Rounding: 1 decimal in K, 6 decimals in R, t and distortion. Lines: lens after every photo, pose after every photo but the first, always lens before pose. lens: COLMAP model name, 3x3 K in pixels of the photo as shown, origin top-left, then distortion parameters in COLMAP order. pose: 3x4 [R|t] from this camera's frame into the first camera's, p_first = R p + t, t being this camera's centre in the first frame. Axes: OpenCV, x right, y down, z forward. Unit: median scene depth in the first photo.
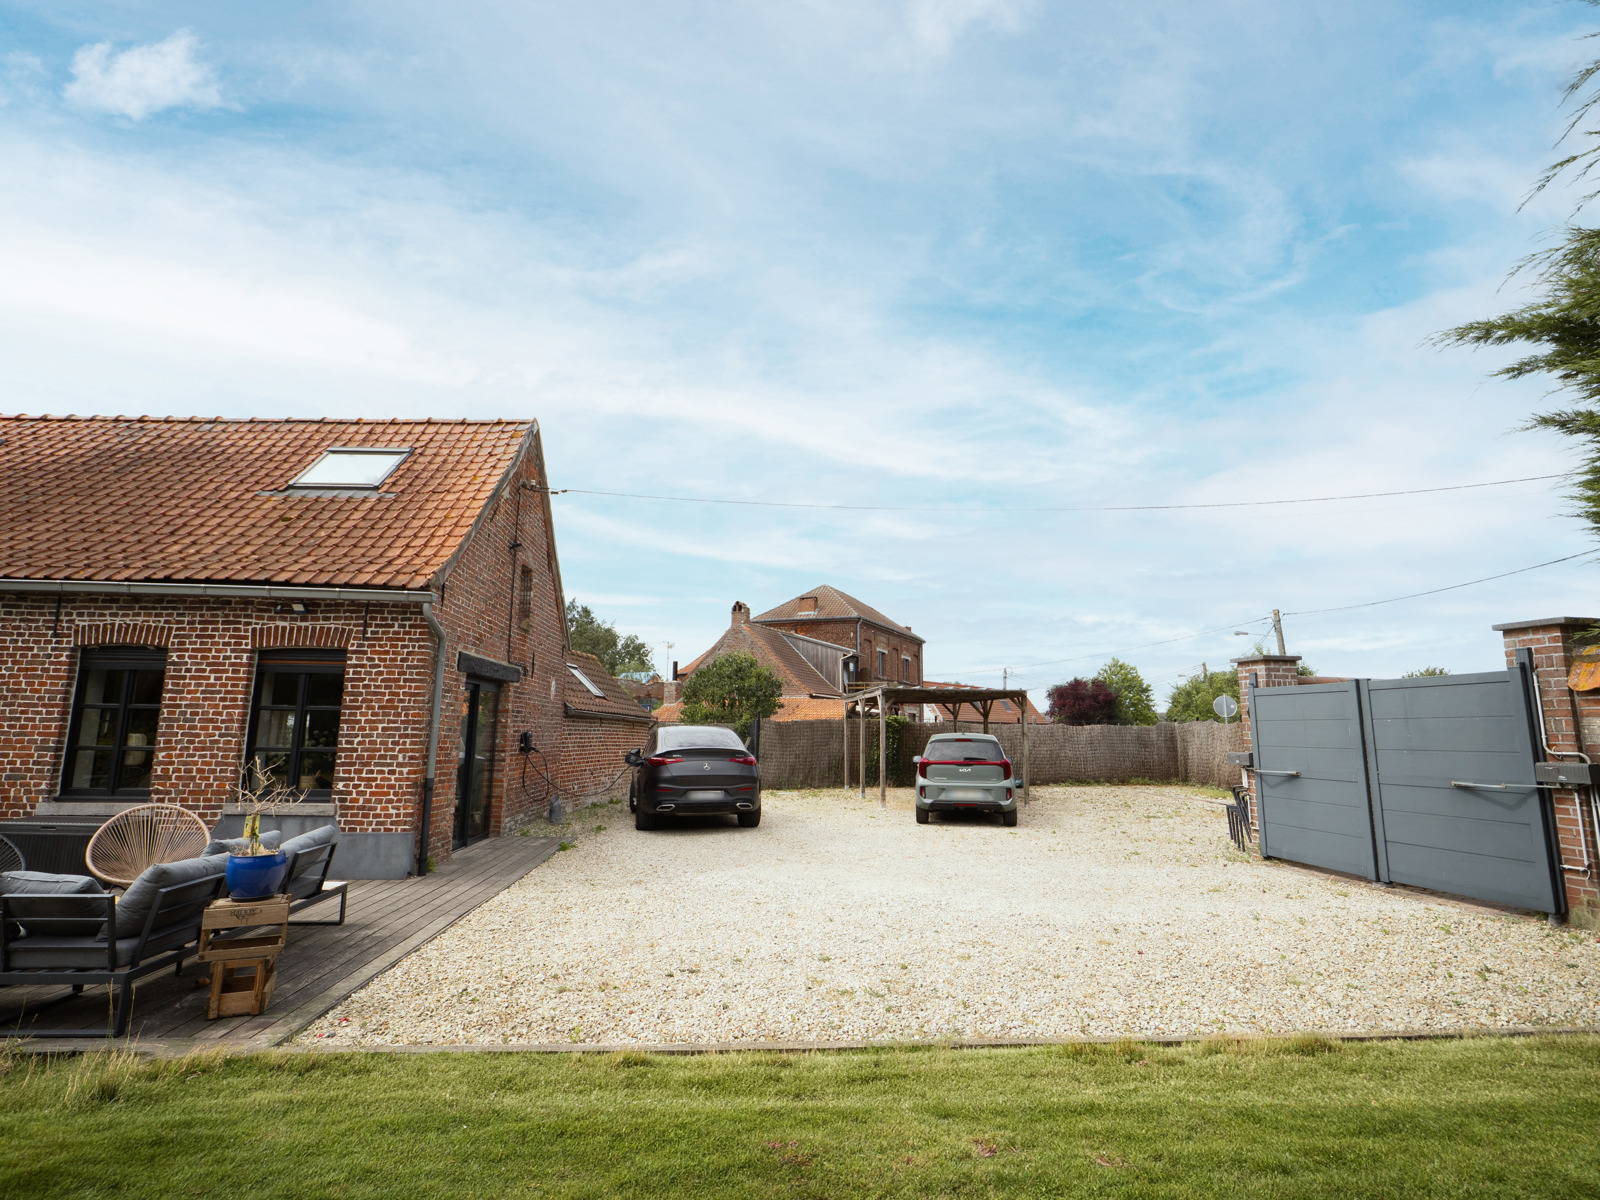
lens RADIAL K [[771.9, 0, 796.8], [0, 771.9, 594.9], [0, 0, 1]] dist [-0.004590, -0.000803]
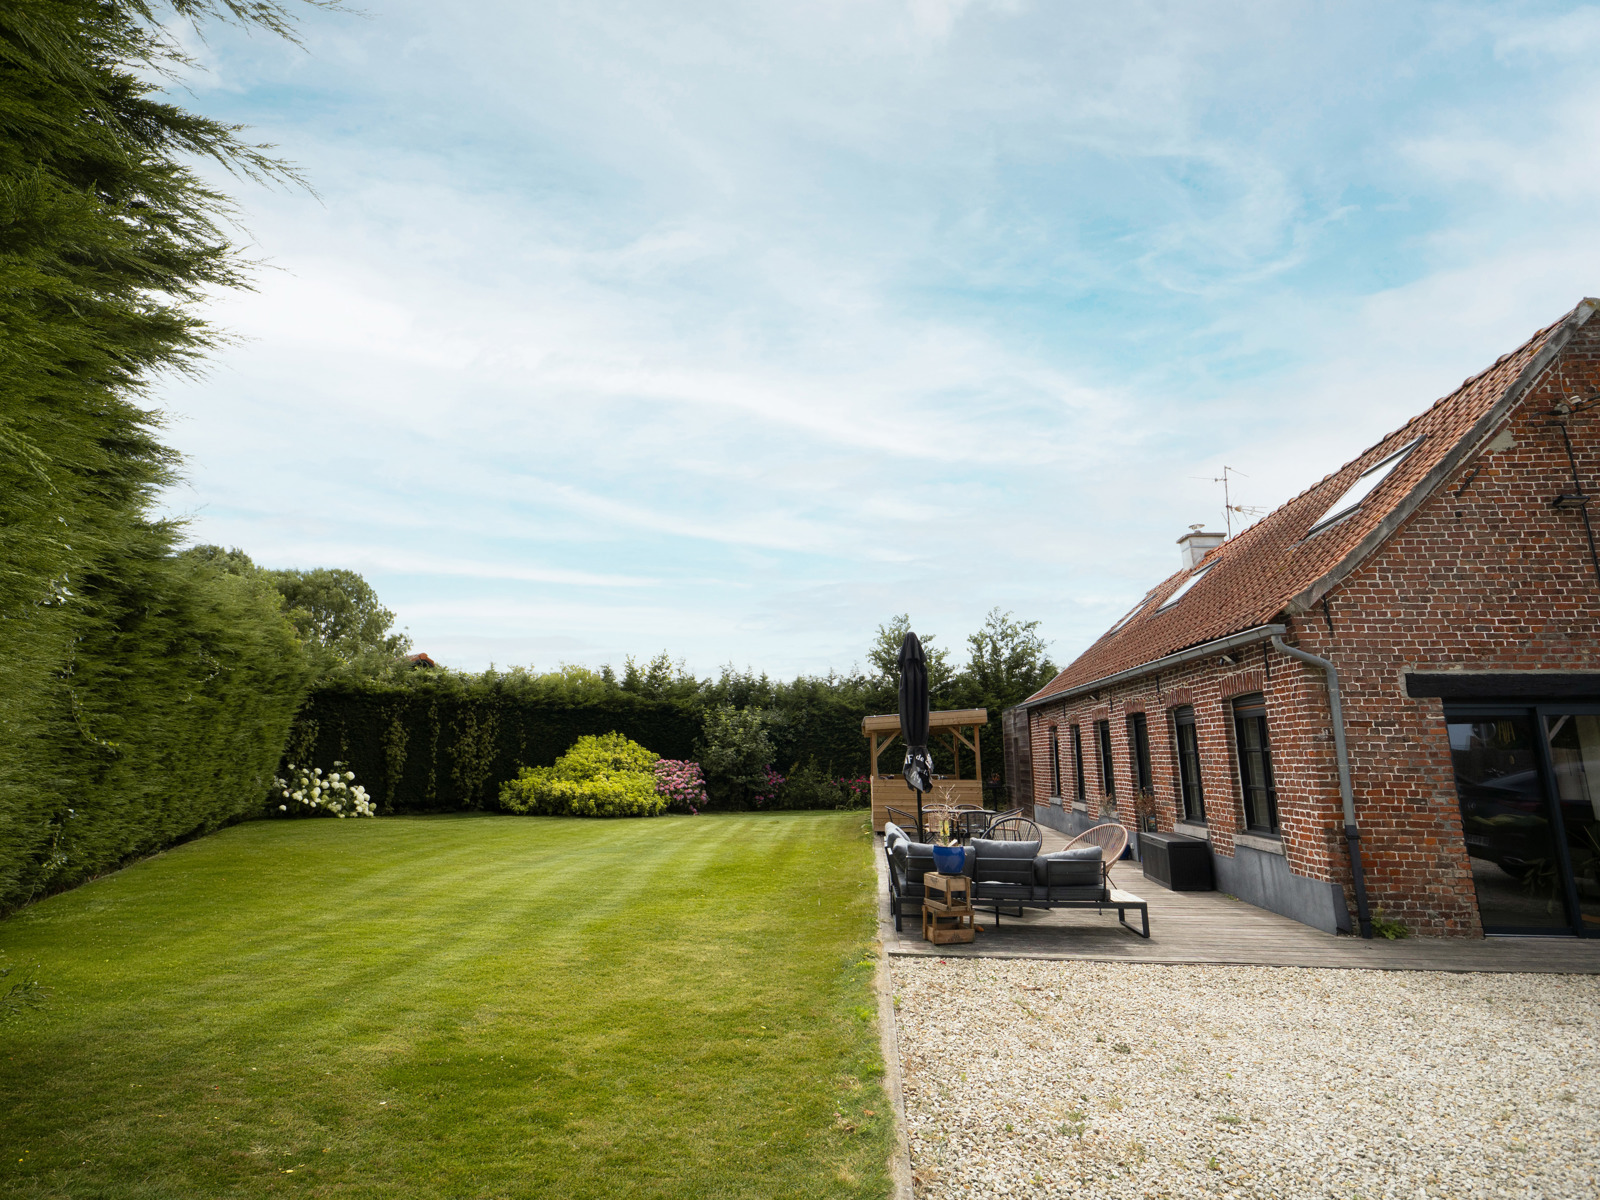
lens RADIAL K [[771.9, 0, 795.2], [0, 771.9, 597.9], [0, 0, 1]] dist [-0.004590, -0.000803]
pose [[-0.141948, -0.216264, -0.965961, 0.533047], [0.158166, 0.958349, -0.237803, 0.098840], [0.977156, -0.186538, -0.101830, 0.525781]]
